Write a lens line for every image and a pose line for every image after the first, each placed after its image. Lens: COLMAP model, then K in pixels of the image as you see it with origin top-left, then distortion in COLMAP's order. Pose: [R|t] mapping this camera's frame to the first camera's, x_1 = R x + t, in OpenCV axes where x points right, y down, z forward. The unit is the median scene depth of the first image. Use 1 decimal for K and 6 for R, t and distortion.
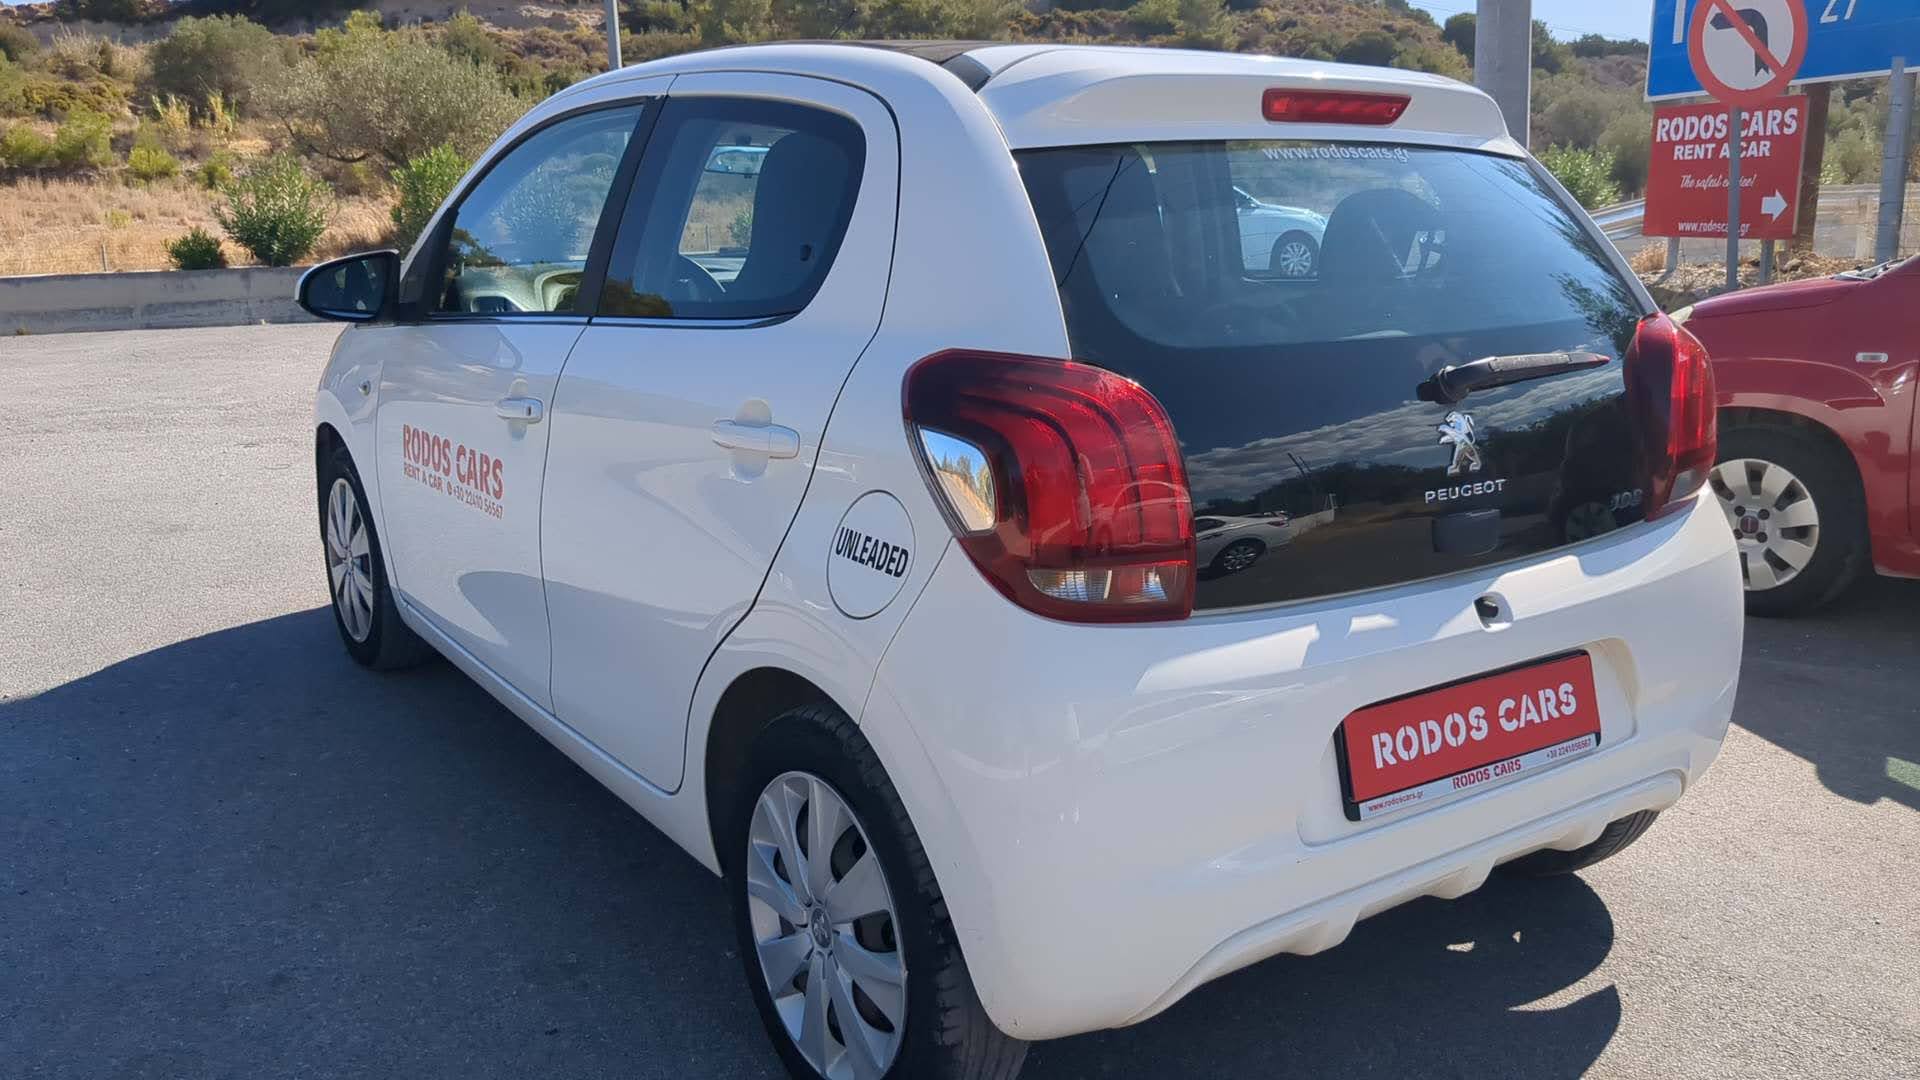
lens RADIAL K [[1471.9, 0, 960.0], [0, 1471.9, 540.0], [0, 0, 1]] dist [-0.006763, -0.003098]
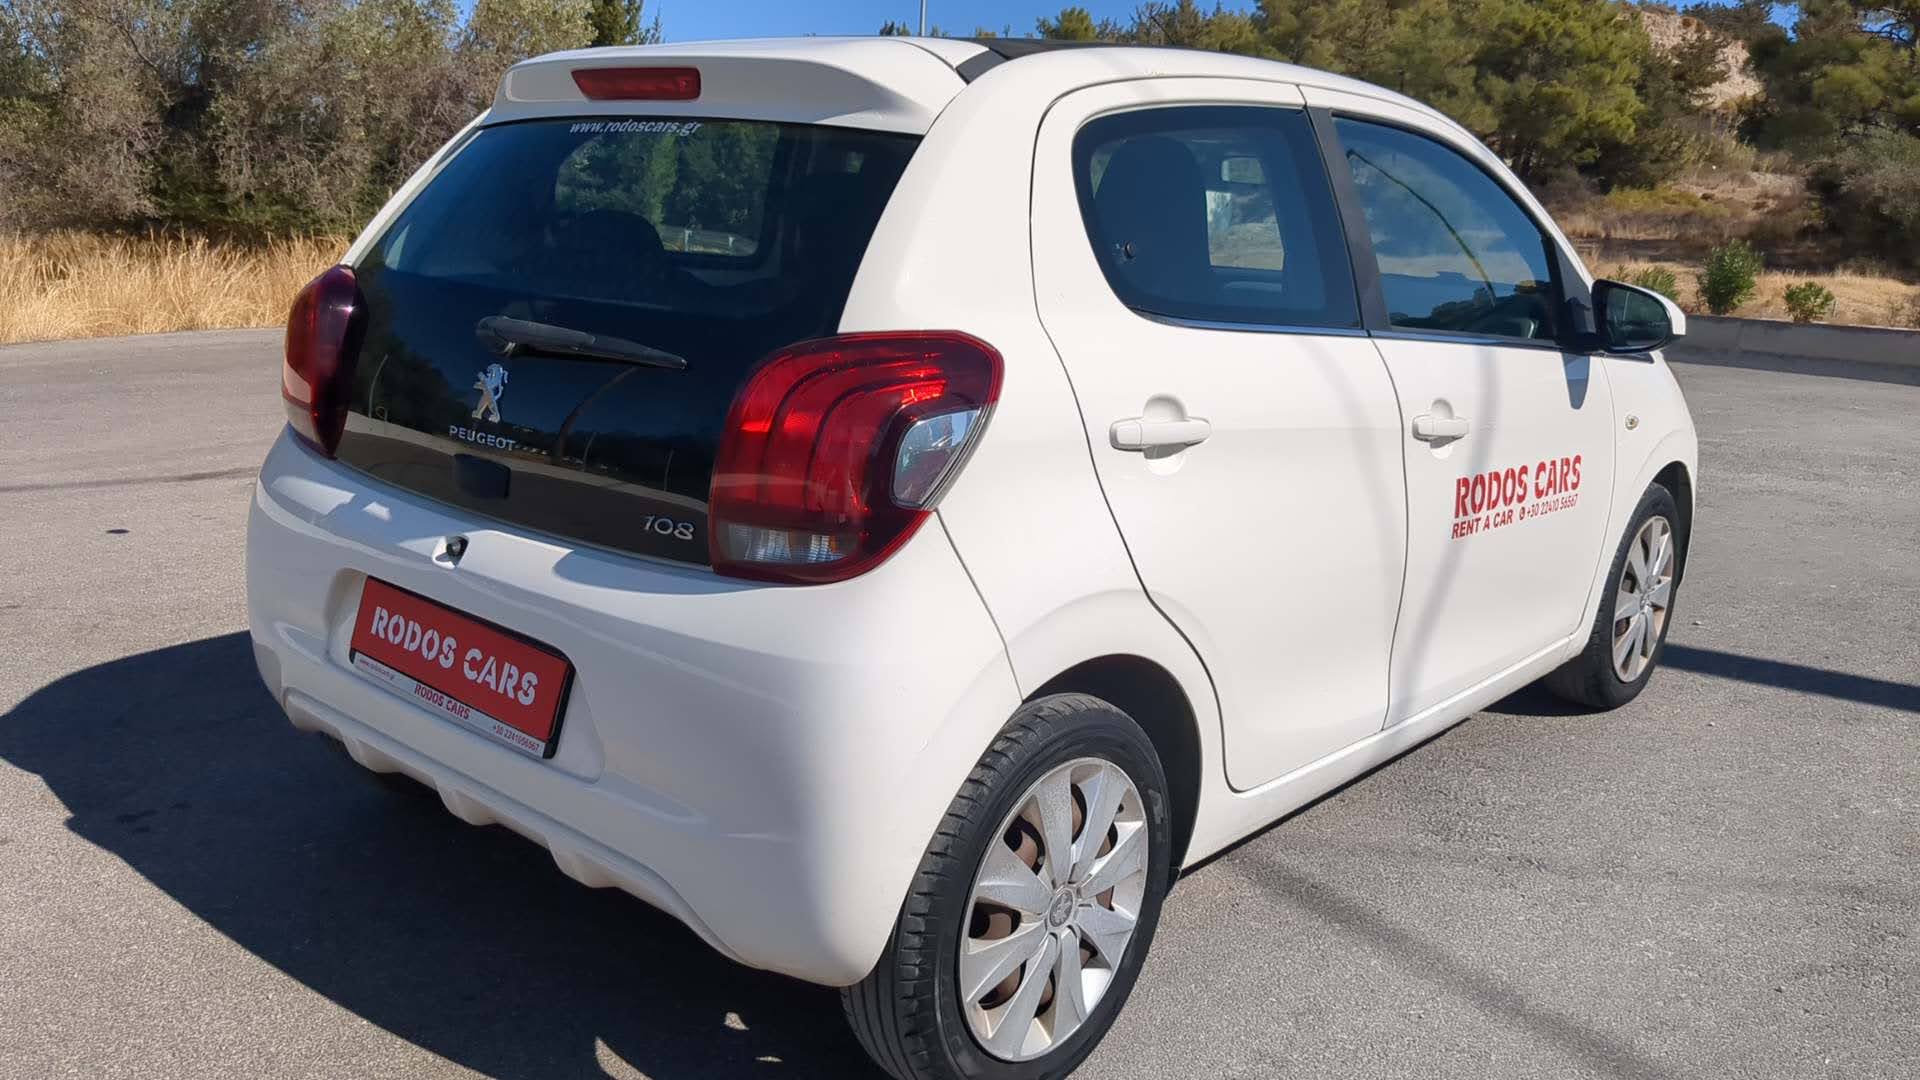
lens RADIAL K [[1471.9, 0, 960.0], [0, 1471.9, 540.0], [0, 0, 1]] dist [-0.006763, -0.003098]
pose [[0.264813, 0.224396, -0.937828, 1.395689], [-0.259571, 0.953238, 0.154789, -0.209759], [0.928707, 0.202443, 0.310677, 0.968090]]
